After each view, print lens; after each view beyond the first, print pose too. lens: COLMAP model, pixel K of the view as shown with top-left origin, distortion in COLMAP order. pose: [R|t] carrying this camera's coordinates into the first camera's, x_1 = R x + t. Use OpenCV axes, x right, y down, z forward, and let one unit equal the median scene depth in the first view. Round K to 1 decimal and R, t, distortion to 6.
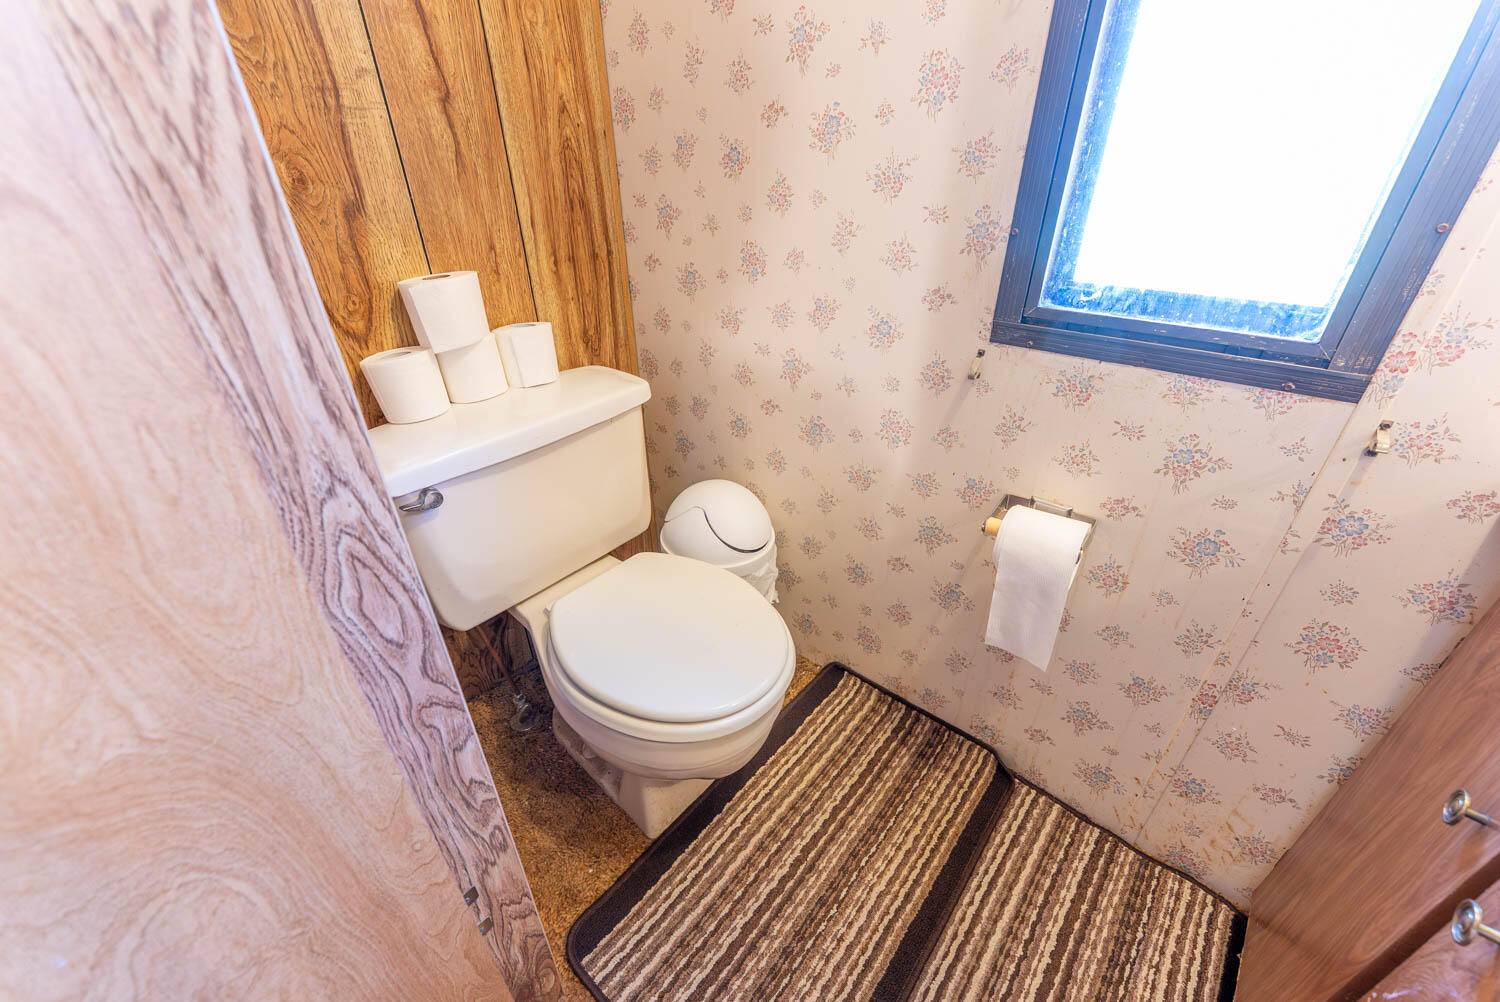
lens RADIAL K [[601.8, 0, 746.6], [0, 601.8, 498.4], [0, 0, 1]] dist [-0.000318, -0.000850]
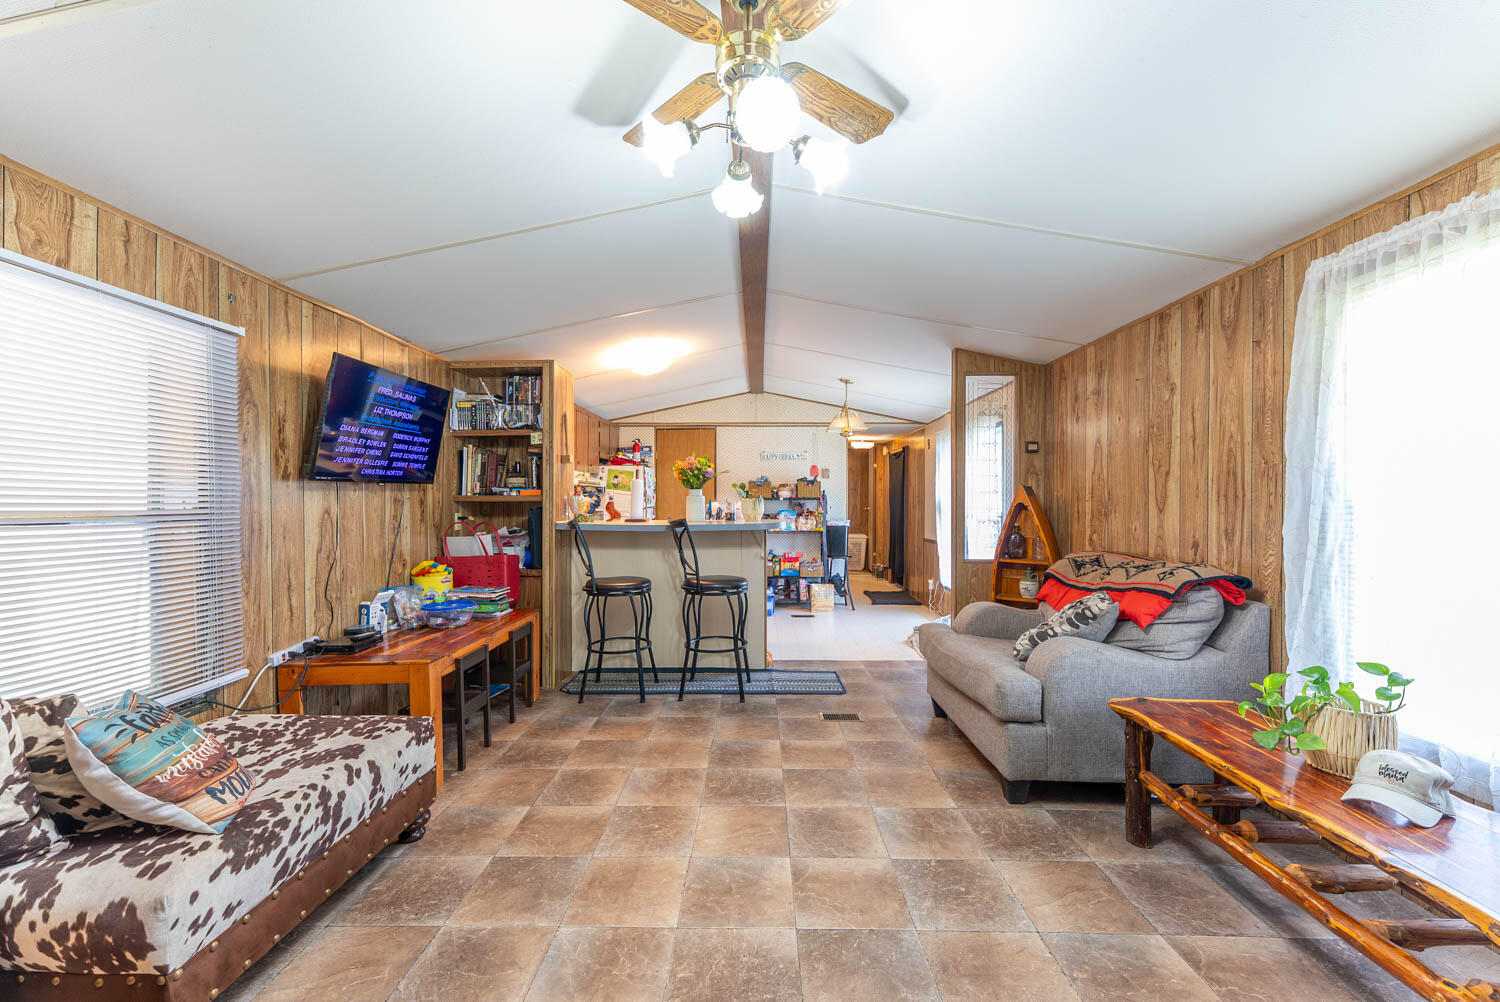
lens RADIAL K [[601.8, 0, 748.1], [0, 601.8, 503.6], [0, 0, 1]] dist [-0.000318, -0.000850]
pose [[-0.781911, 0.010925, -0.623295, 2.677962], [-0.308914, 0.861662, 0.402630, -0.798372], [0.541468, 0.507365, -0.670368, 1.711858]]
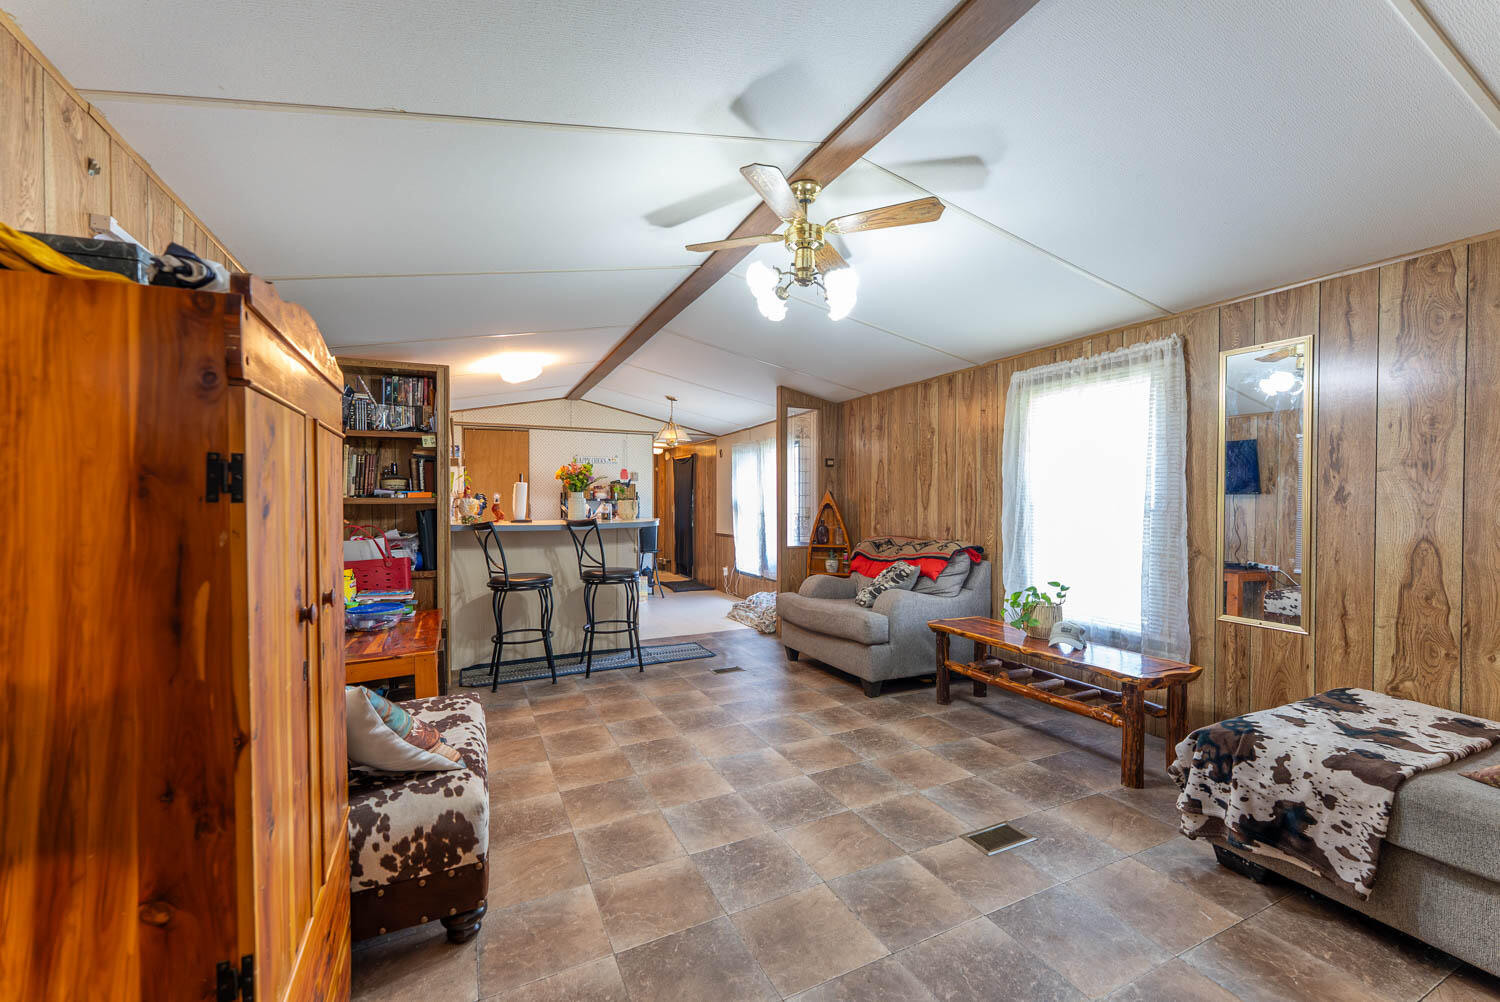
lens RADIAL K [[601.8, 0, 751.3], [0, 601.8, 503.5], [0, 0, 1]] dist [-0.000318, -0.000850]
pose [[-0.413833, 0.013941, -0.910246, 3.967189], [-0.454888, 0.862940, 0.220026, -0.655568], [0.788555, 0.505114, -0.350772, 1.412494]]
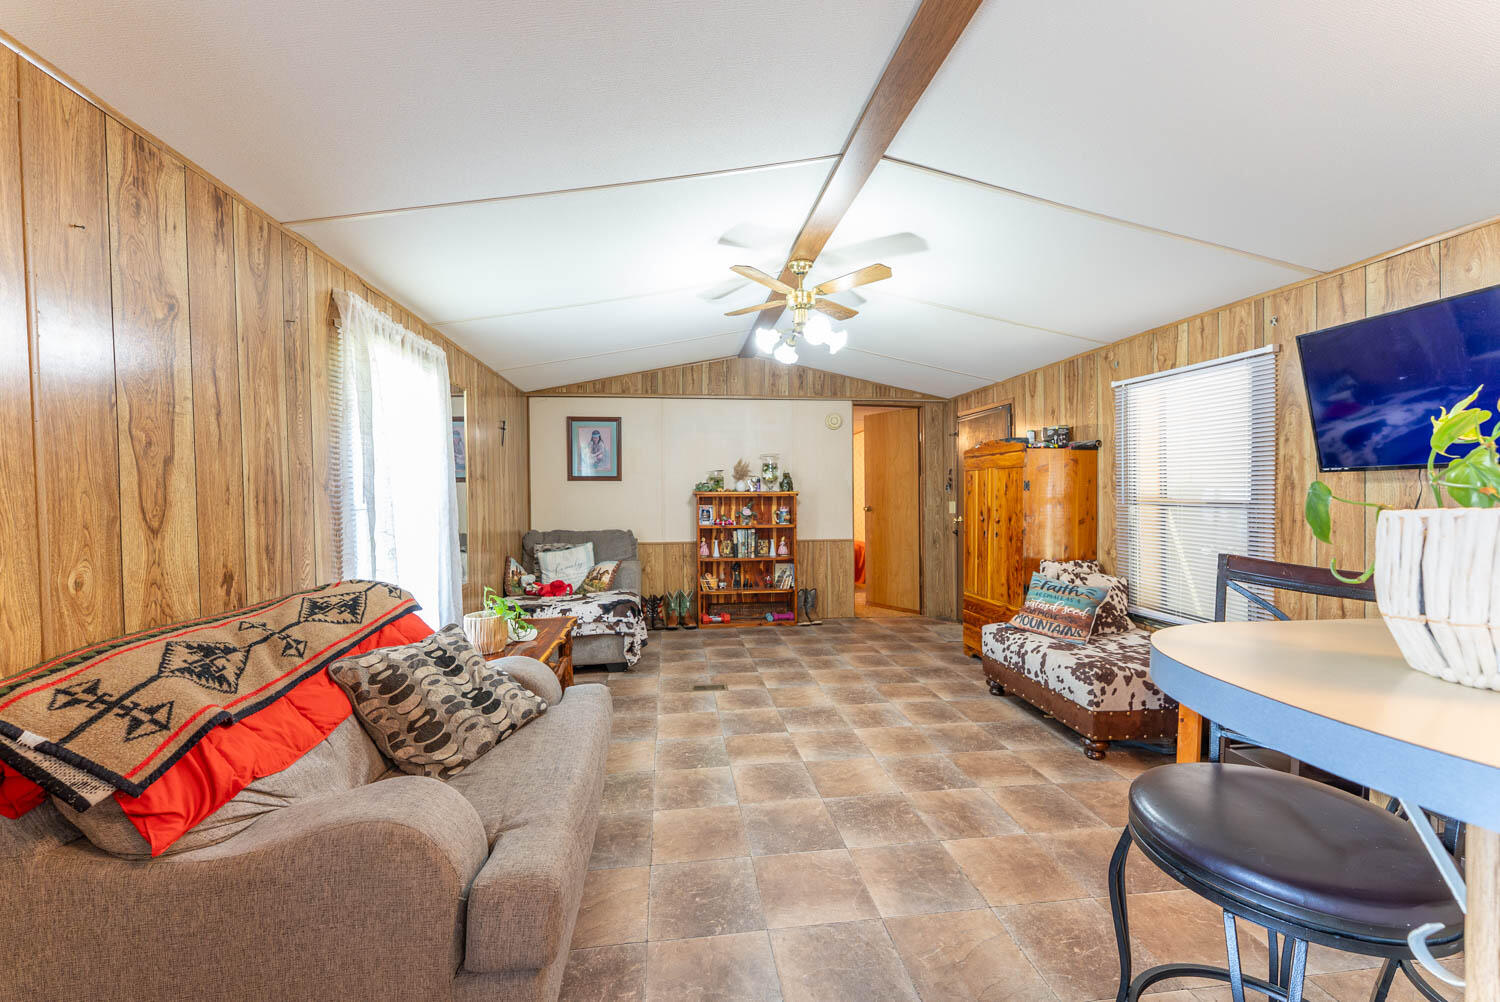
lens RADIAL K [[601.8, 0, 746.0], [0, 601.8, 504.7], [0, 0, 1]] dist [-0.000318, -0.000850]
pose [[0.679759, -0.016569, 0.733249, -0.667294], [0.373692, 0.868070, -0.326816, 0.698398], [-0.631096, 0.496165, 0.596270, -0.874958]]
